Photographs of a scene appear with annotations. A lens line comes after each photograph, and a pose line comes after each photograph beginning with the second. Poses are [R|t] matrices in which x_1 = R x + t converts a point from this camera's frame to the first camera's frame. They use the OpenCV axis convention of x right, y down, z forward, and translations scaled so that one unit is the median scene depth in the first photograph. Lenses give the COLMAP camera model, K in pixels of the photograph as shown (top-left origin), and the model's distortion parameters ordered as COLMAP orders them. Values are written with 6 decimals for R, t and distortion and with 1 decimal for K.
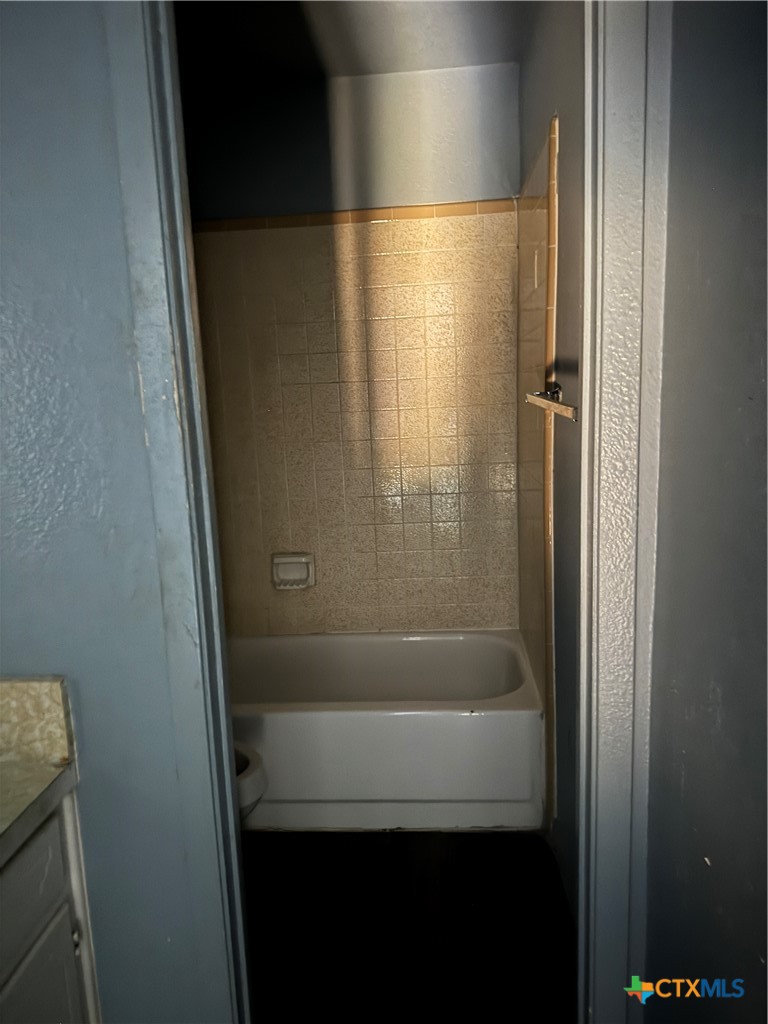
lens RADIAL K [[723.2, 0, 376.7], [0, 723.2, 515.8], [0, 0, 1]] dist [0.047868, -0.068846]
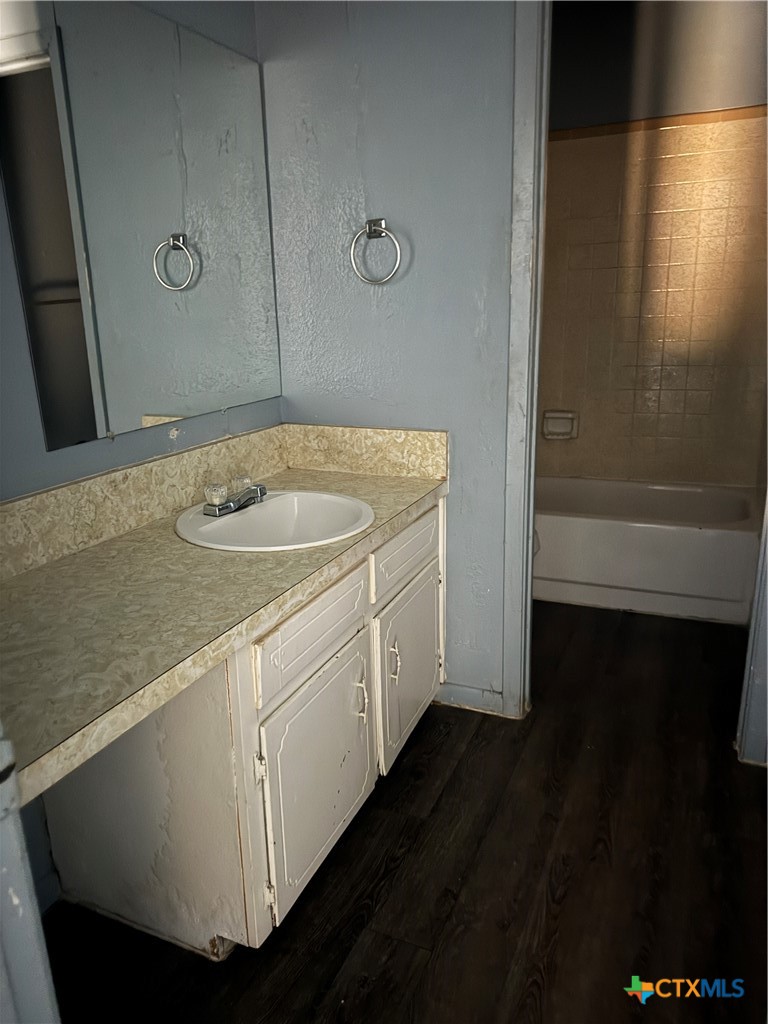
lens RADIAL K [[723.2, 0, 367.9], [0, 723.2, 505.3], [0, 0, 1]] dist [0.047868, -0.068846]
pose [[0.941672, 0.102889, -0.320418, -0.013708], [-0.066212, 0.990151, 0.123355, 0.090665], [0.329955, -0.094944, 0.939210, -0.336486]]
